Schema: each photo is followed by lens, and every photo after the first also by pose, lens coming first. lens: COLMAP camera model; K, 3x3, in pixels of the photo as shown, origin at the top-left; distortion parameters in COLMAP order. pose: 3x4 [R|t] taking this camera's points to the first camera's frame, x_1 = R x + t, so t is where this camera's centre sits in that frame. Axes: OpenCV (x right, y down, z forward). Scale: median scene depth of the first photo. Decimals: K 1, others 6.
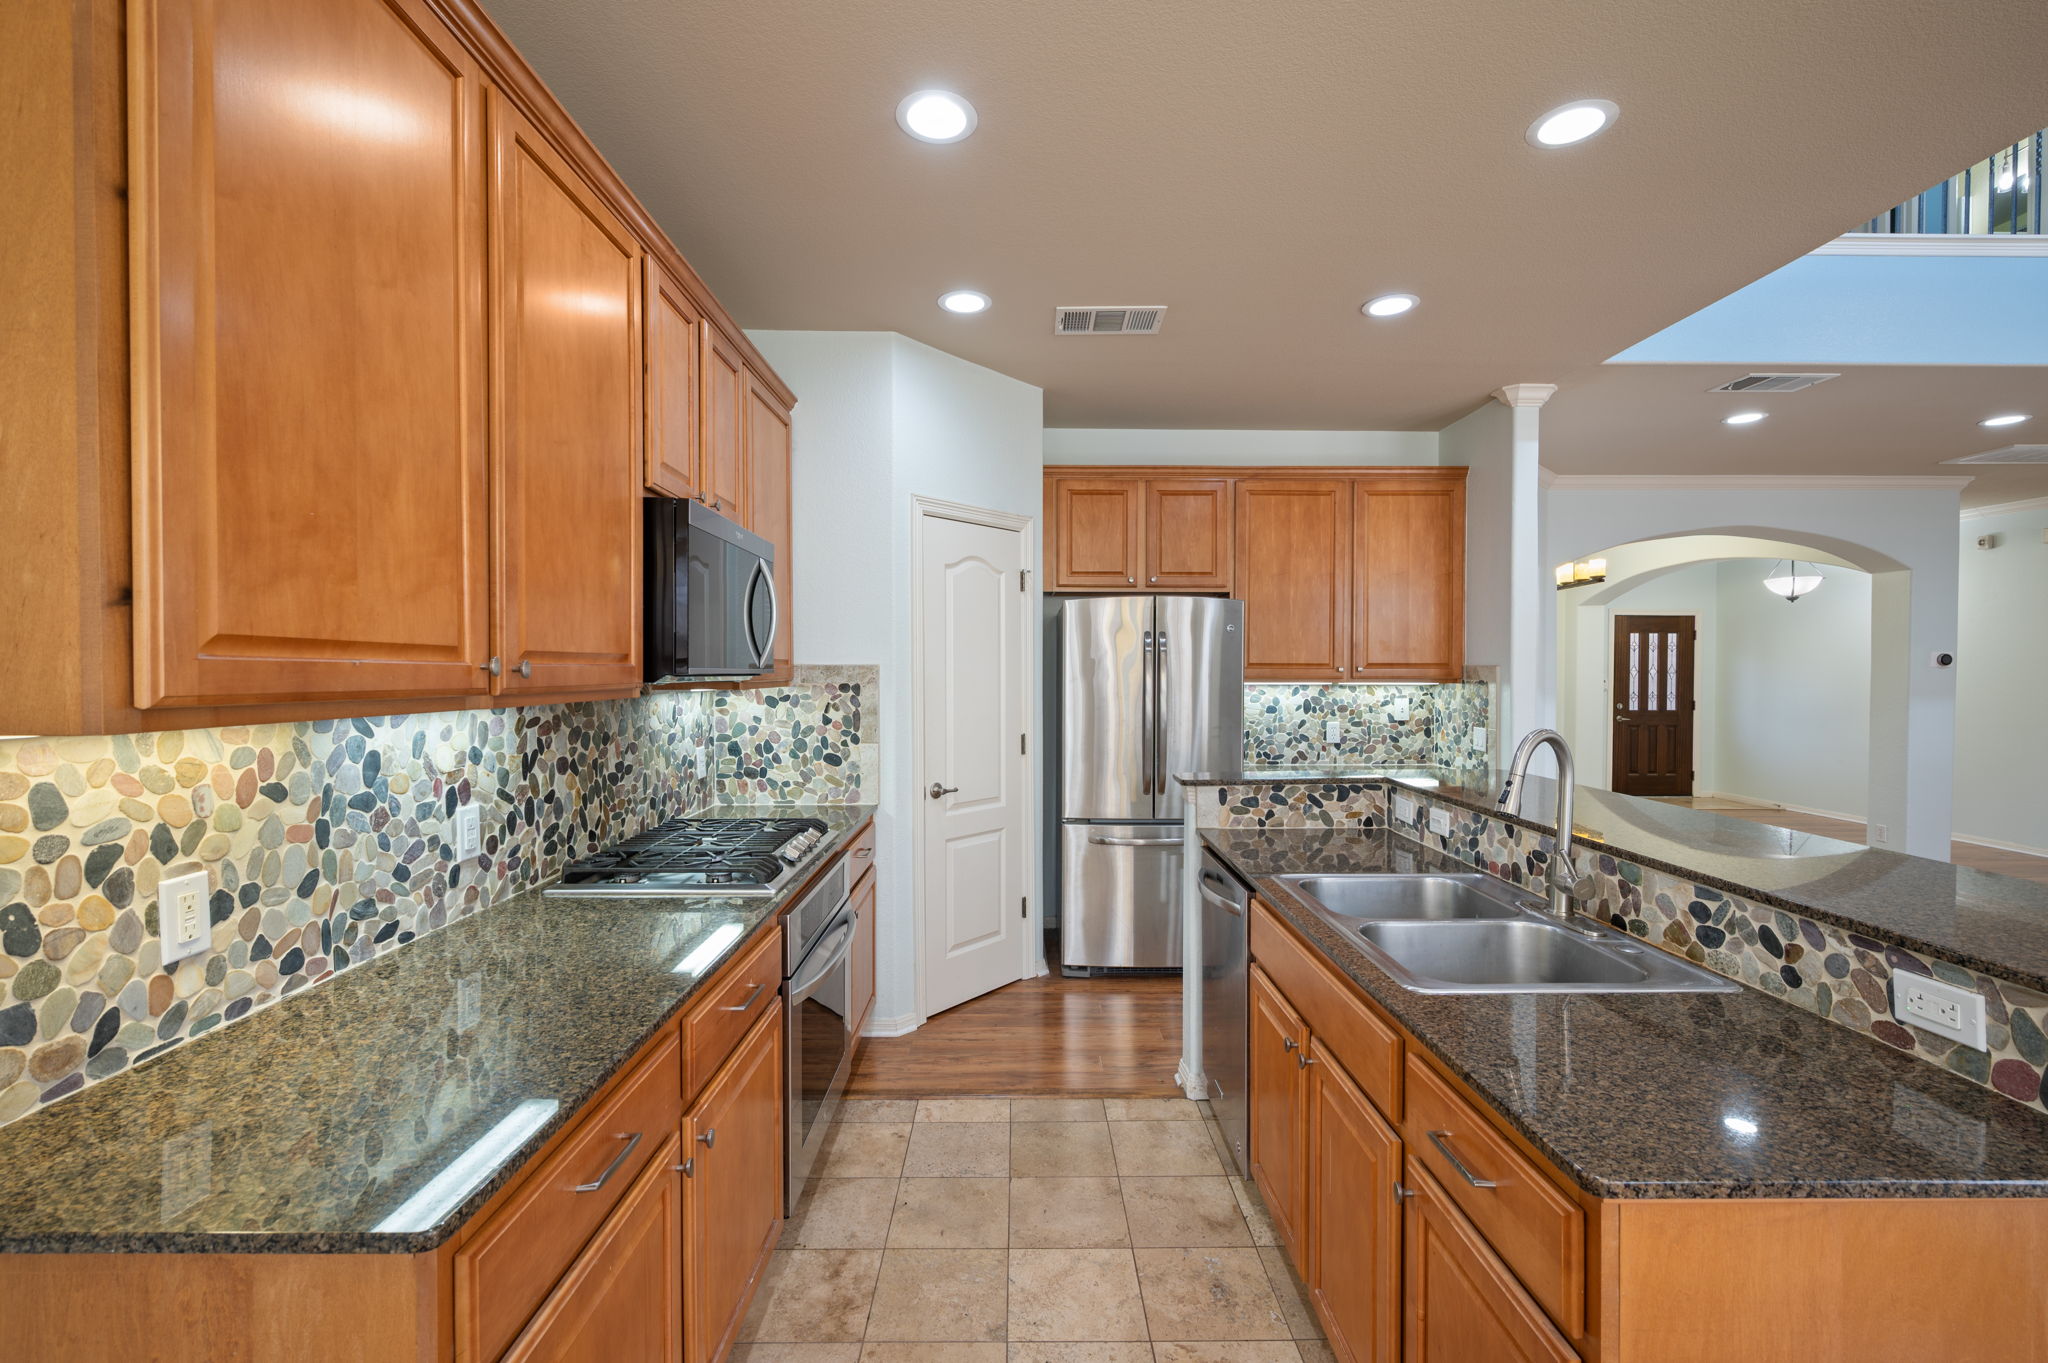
lens RADIAL K [[865.7, 0, 1024.0], [0, 865.7, 681.5], [0, 0, 1]] dist [-0.000892, -0.000314]
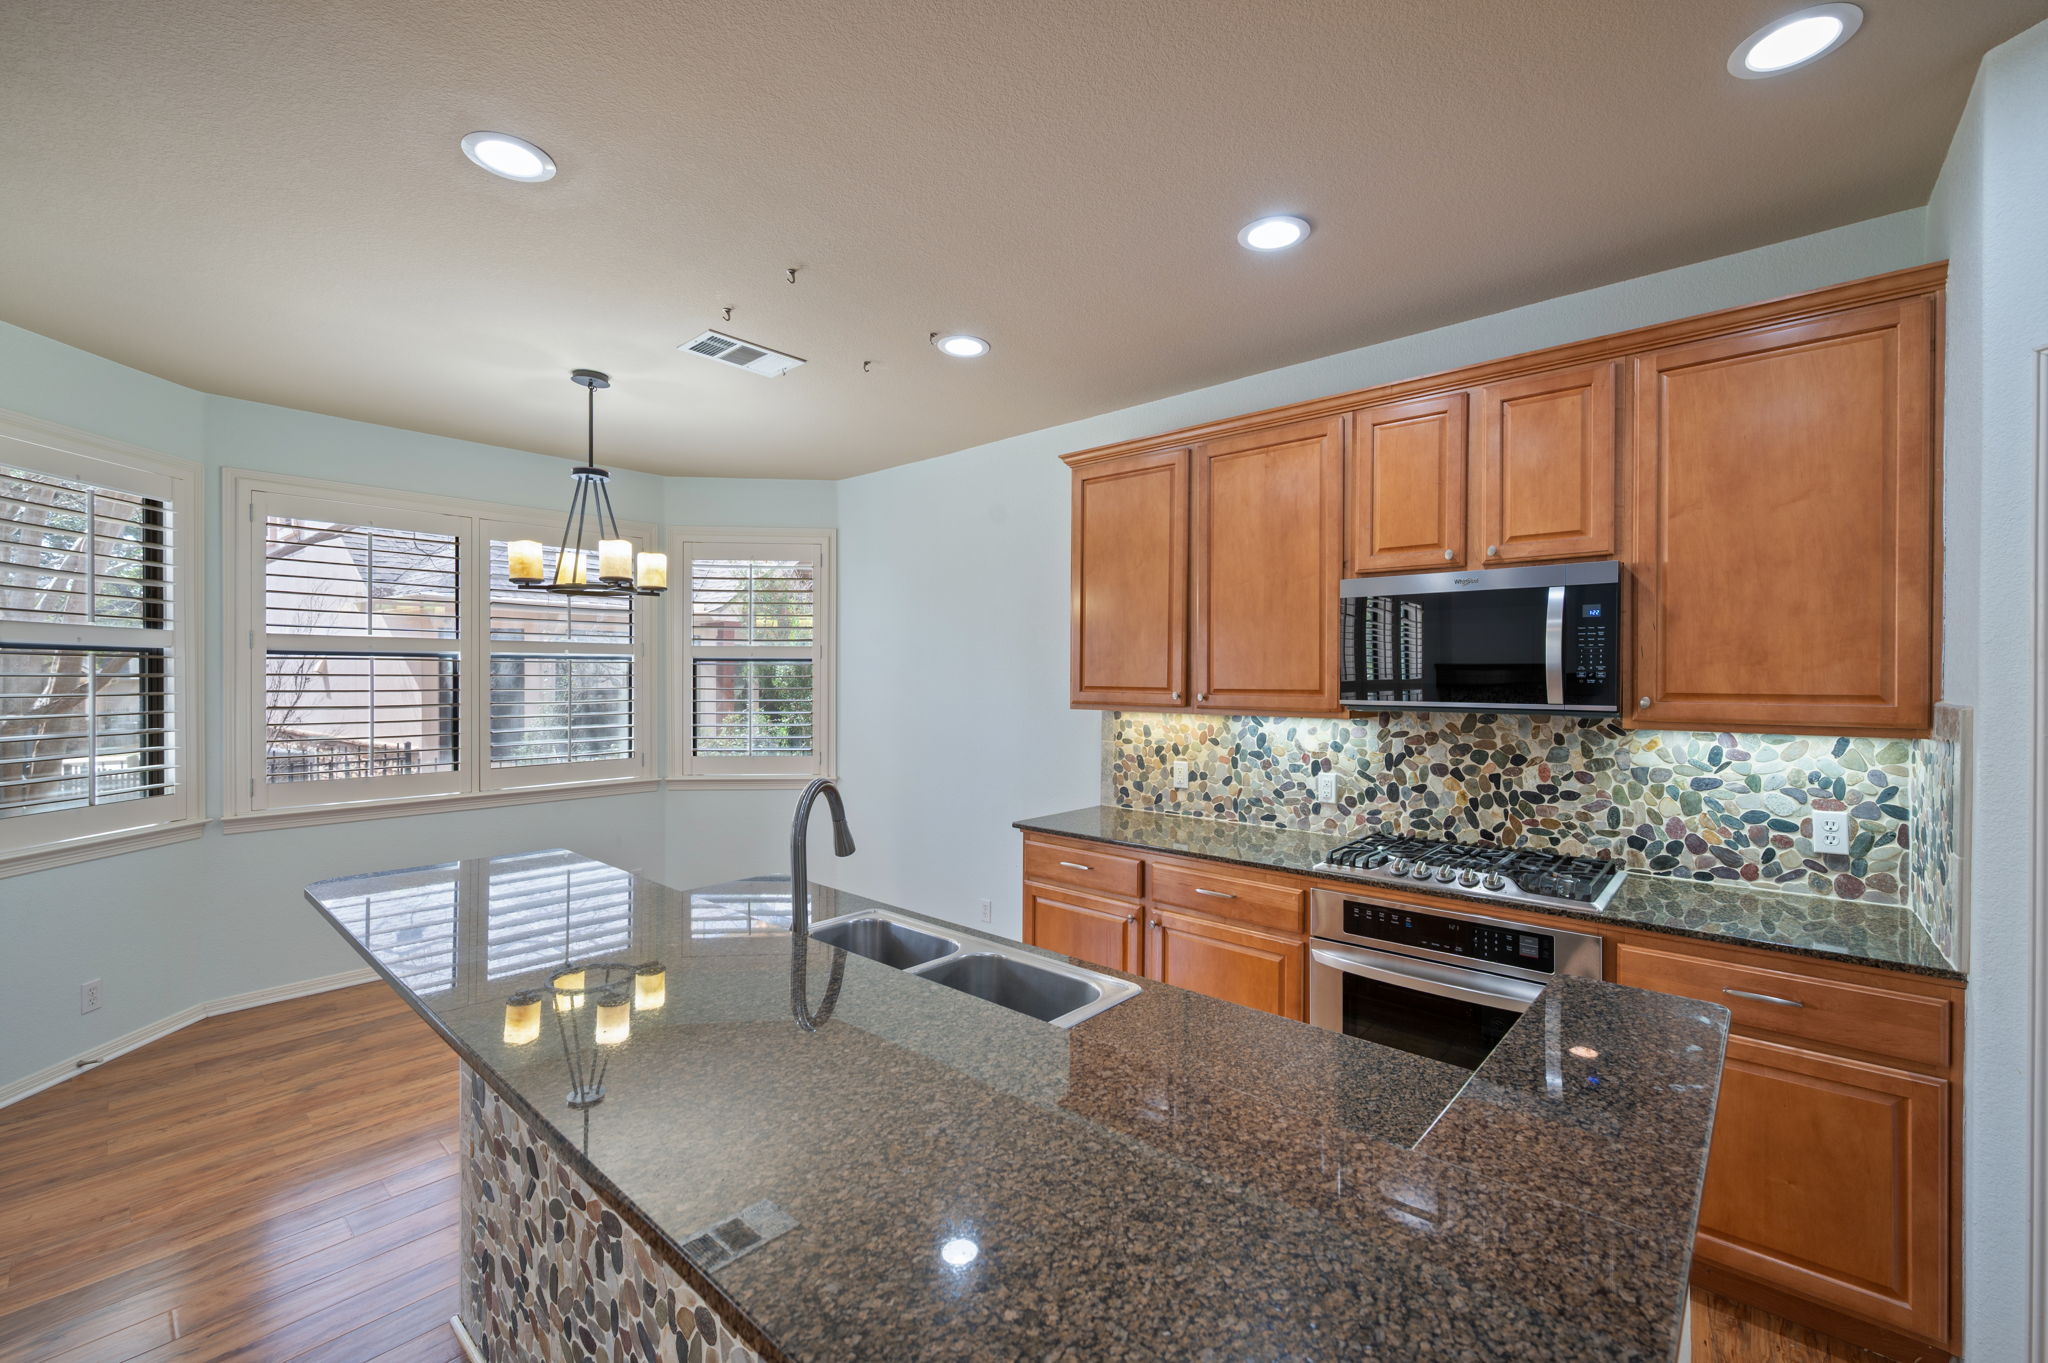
lens RADIAL K [[804.4, 0, 1024.0], [0, 804.4, 681.5], [0, 0, 1]] dist [-0.000876, -0.000232]
pose [[-0.651996, -0.002082, -0.758220, 1.181031], [-0.015468, 0.999825, 0.010556, -0.062873], [0.758065, 0.018610, -0.651914, 1.825193]]
